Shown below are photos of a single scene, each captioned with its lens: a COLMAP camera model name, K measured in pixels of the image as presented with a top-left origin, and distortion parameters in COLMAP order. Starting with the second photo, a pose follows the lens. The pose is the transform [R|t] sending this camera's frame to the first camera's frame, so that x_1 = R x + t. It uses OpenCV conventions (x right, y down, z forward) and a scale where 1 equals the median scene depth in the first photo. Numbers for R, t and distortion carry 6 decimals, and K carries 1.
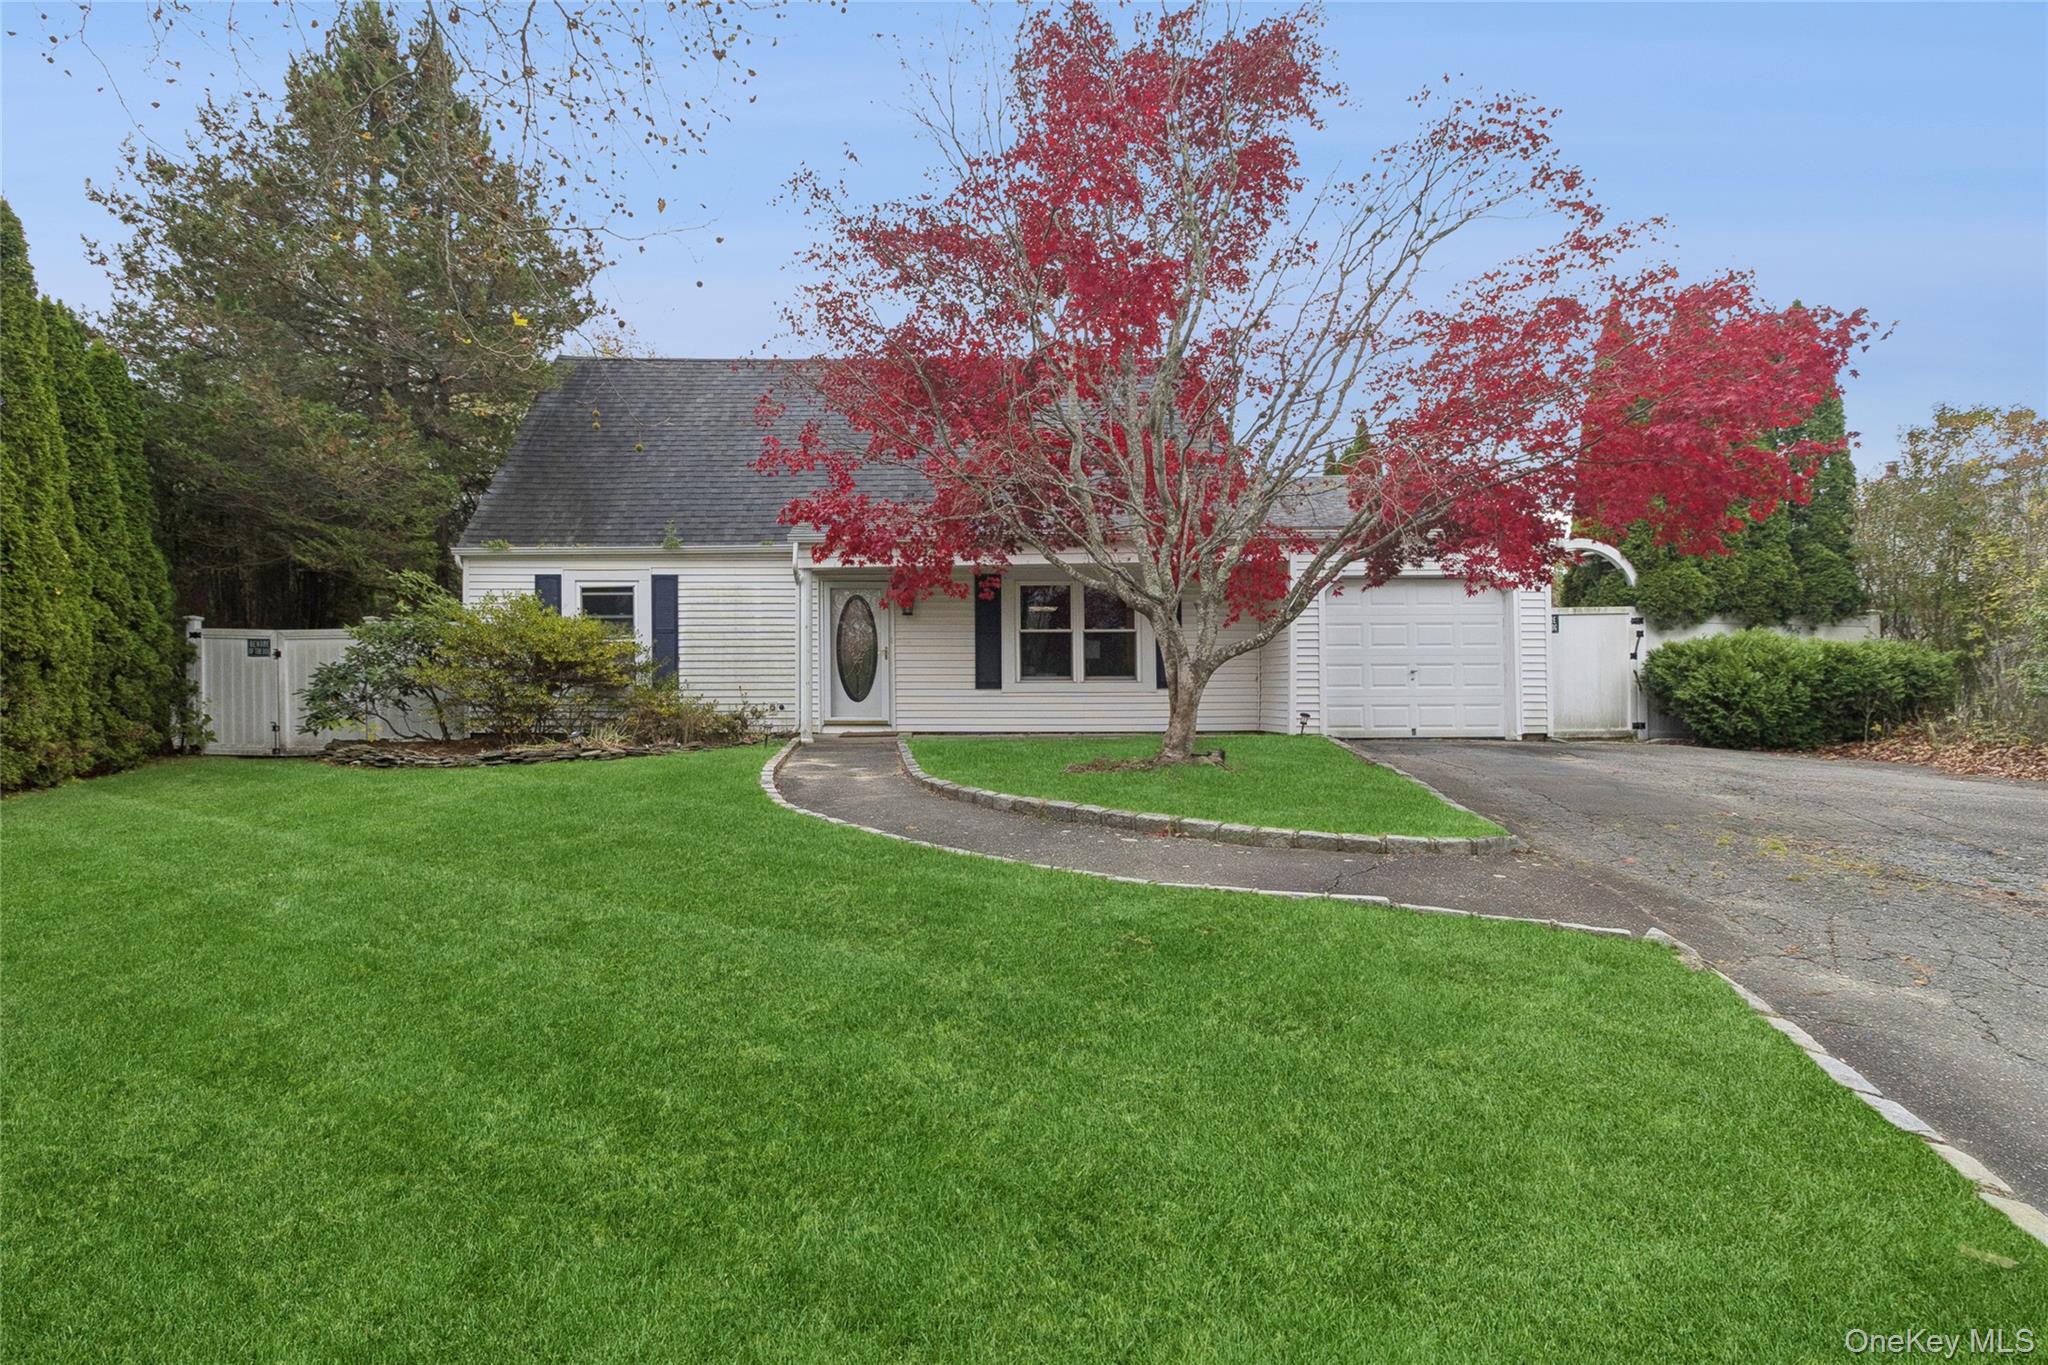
lens RADIAL K [[1013.7, 0, 916.2], [0, 1013.7, 697.9], [0, 0, 1]] dist [-0.000566, -0.000841]
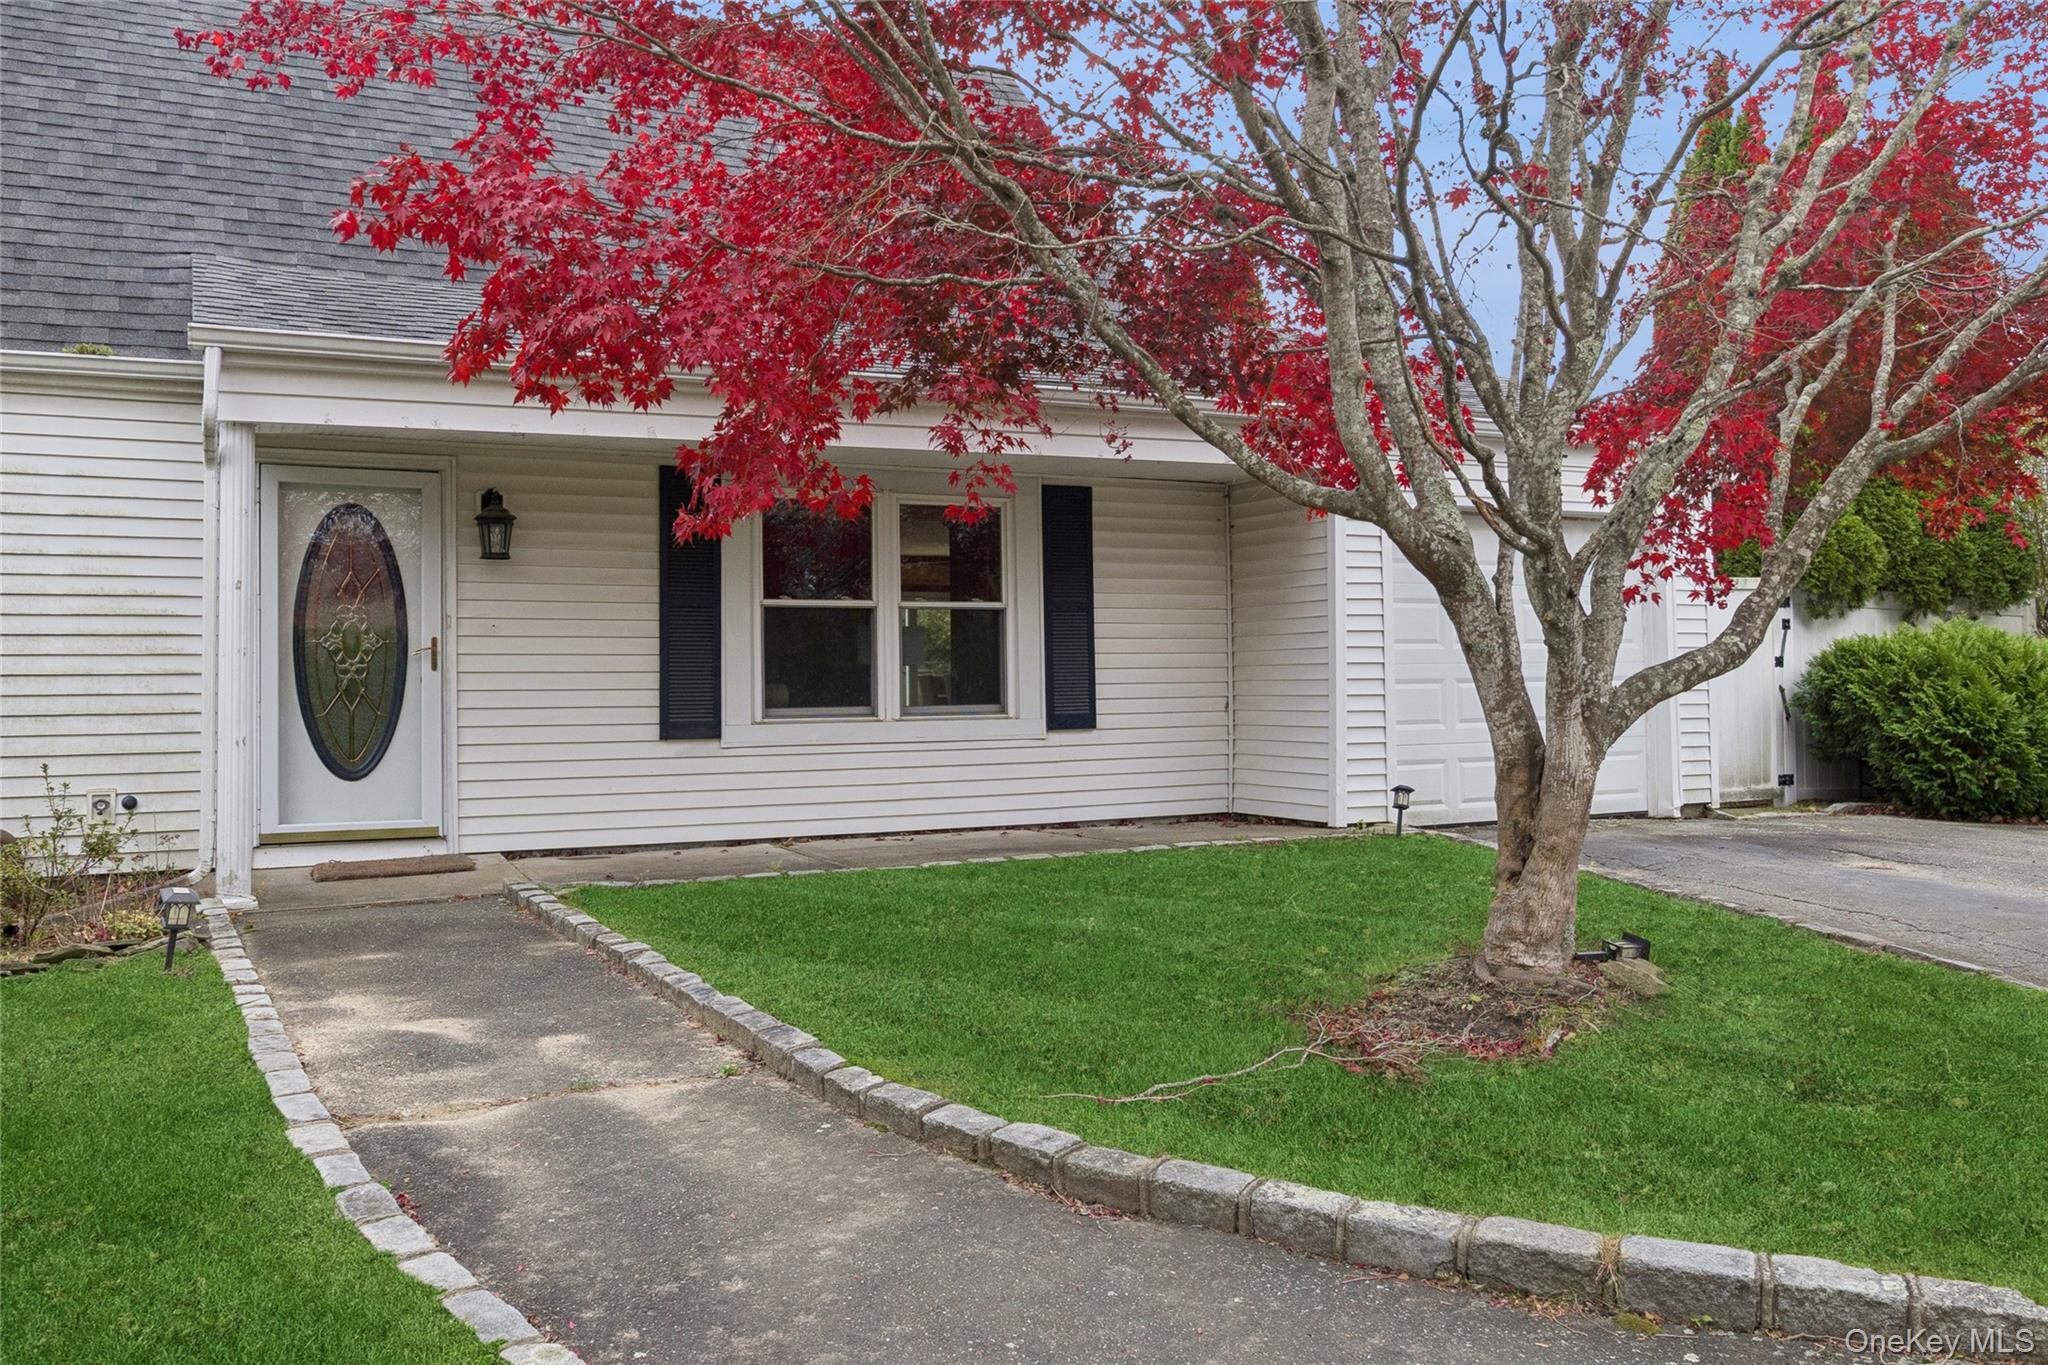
lens RADIAL K [[1646.8, 0, 1022.8], [0, 1646.8, 647.8], [0, 0, 1]] dist [-0.001808, -0.001115]
pose [[0.894288, 0.002851, 0.447482, -0.115133], [0.010669, 0.999560, -0.027692, -0.027596], [-0.447364, 0.029539, 0.893864, 0.339204]]
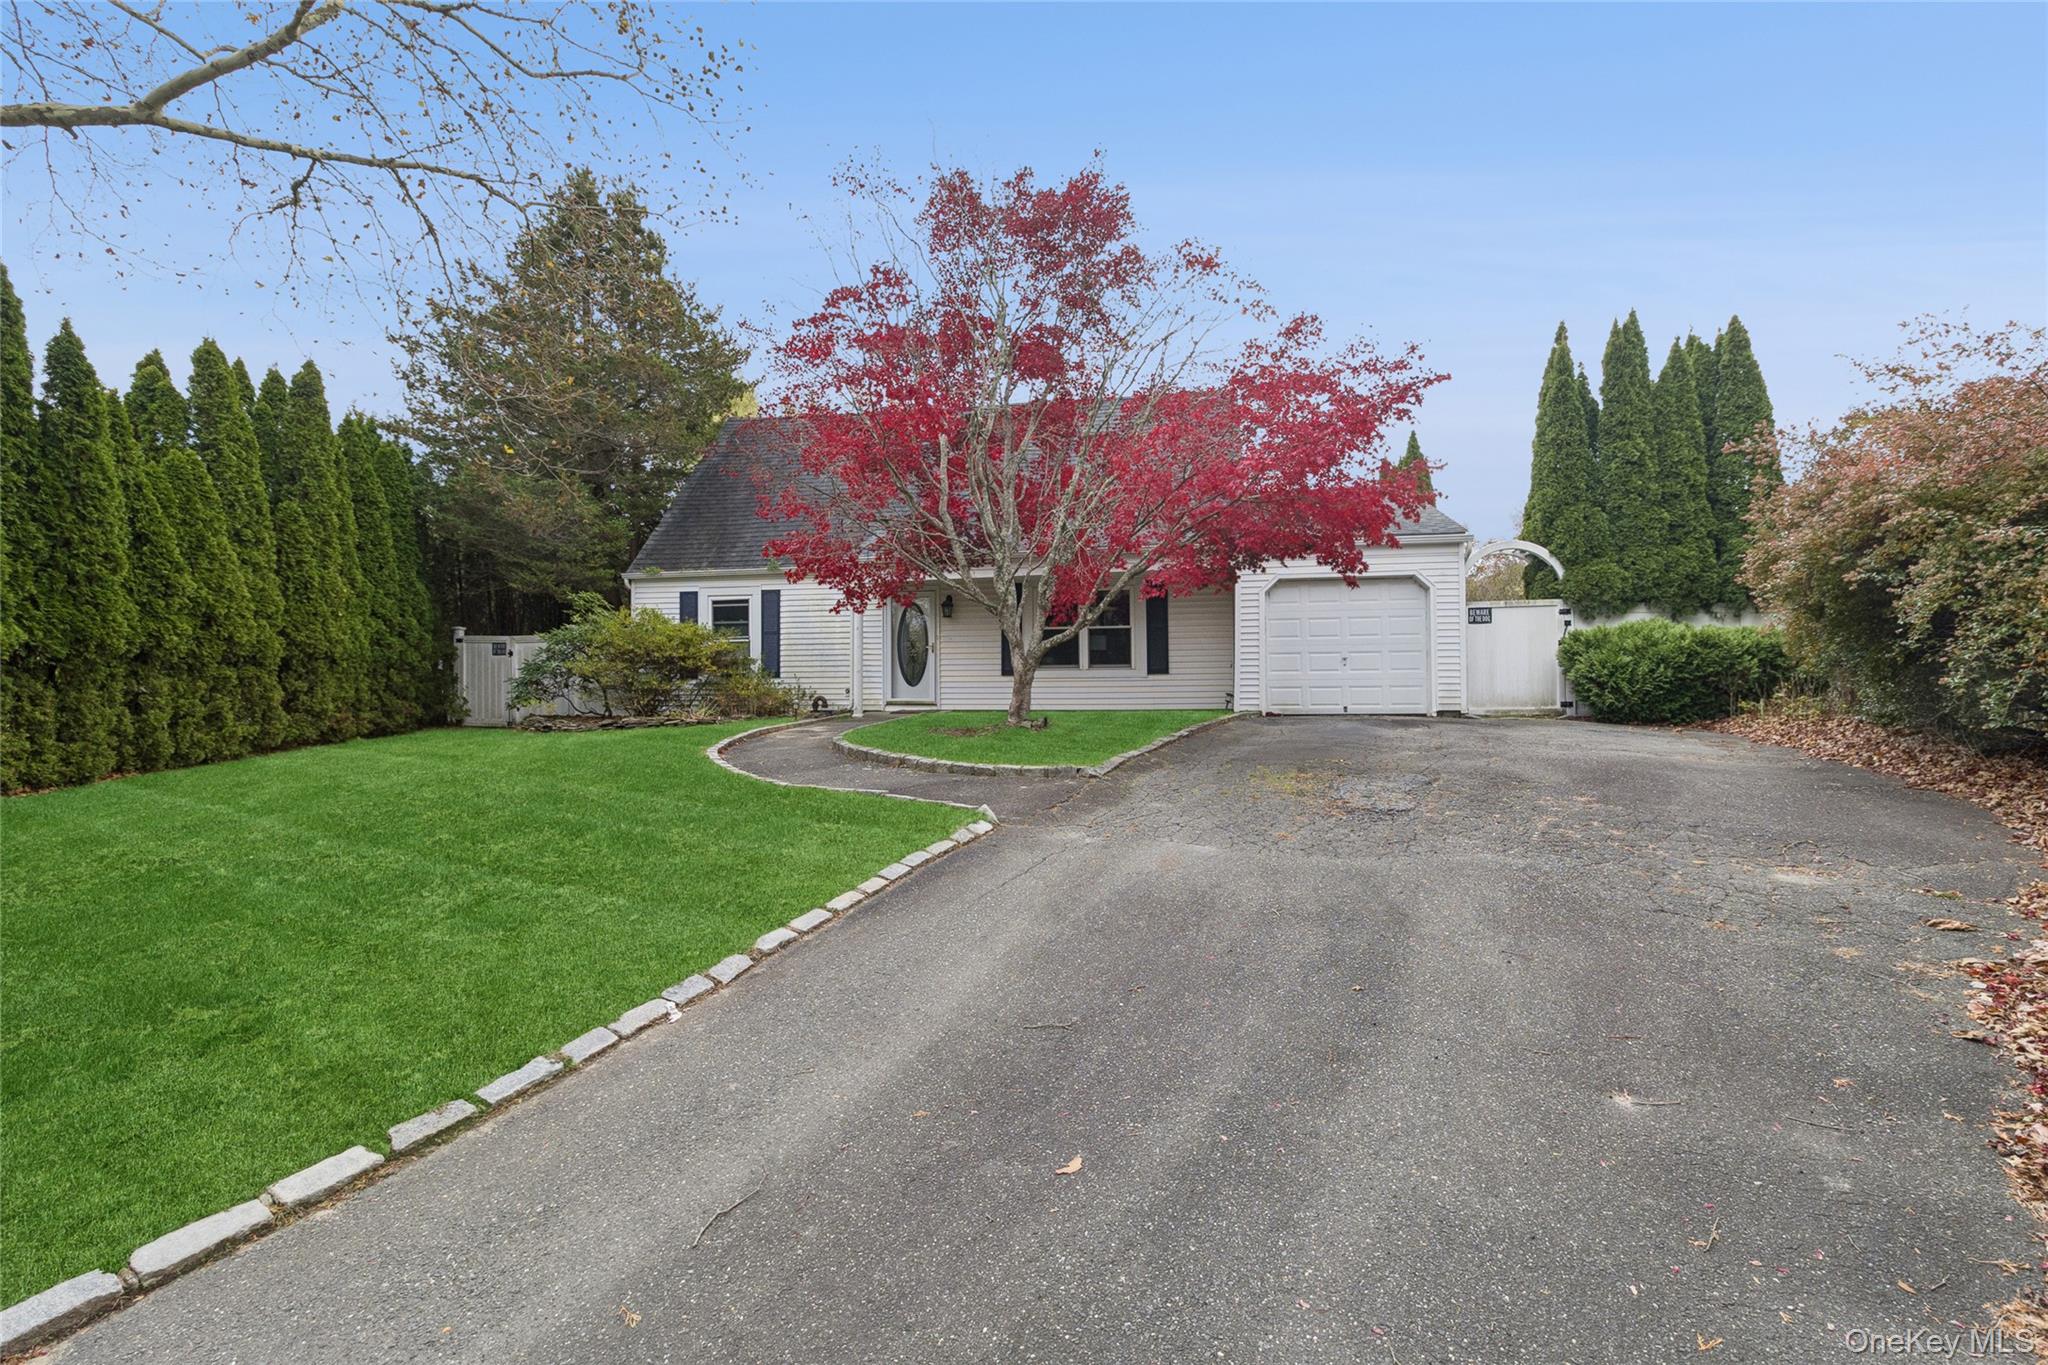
lens RADIAL K [[968.5, 0, 1024.0], [0, 968.5, 682.5], [0, 0, 1]] dist [0.000558, 0.000592]
pose [[0.982086, -0.004662, -0.188374, 0.321277], [0.003101, 0.999958, -0.008582, 0.010459], [0.188407, 0.007844, 0.982060, -0.174299]]
